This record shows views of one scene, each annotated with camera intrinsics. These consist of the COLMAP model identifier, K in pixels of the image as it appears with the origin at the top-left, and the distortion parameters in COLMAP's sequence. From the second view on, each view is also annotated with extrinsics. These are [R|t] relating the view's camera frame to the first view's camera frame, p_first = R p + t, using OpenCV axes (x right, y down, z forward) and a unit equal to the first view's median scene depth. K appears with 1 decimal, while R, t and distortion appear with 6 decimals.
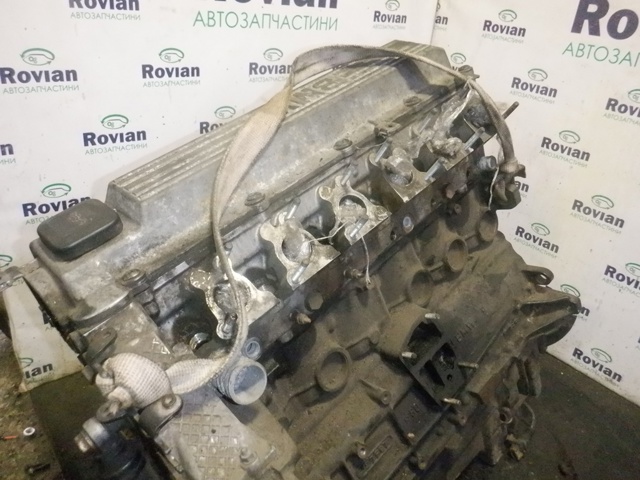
lens RADIAL K [[483.7, 0, 320.0], [0, 483.7, 240.0], [0, 0, 1]] dist [-0.006878, -0.011535]
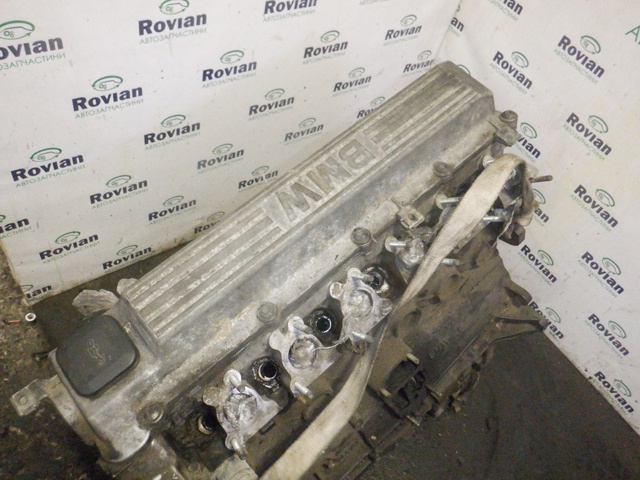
lens RADIAL K [[483.7, 0, 320.0], [0, 483.7, 240.0], [0, 0, 1]] dist [-0.006878, -0.011535]
pose [[0.989633, 0.124235, 0.072053, -0.082441], [-0.142839, 0.903602, 0.403857, -0.455910], [-0.014934, -0.409962, 0.911980, 0.093482]]
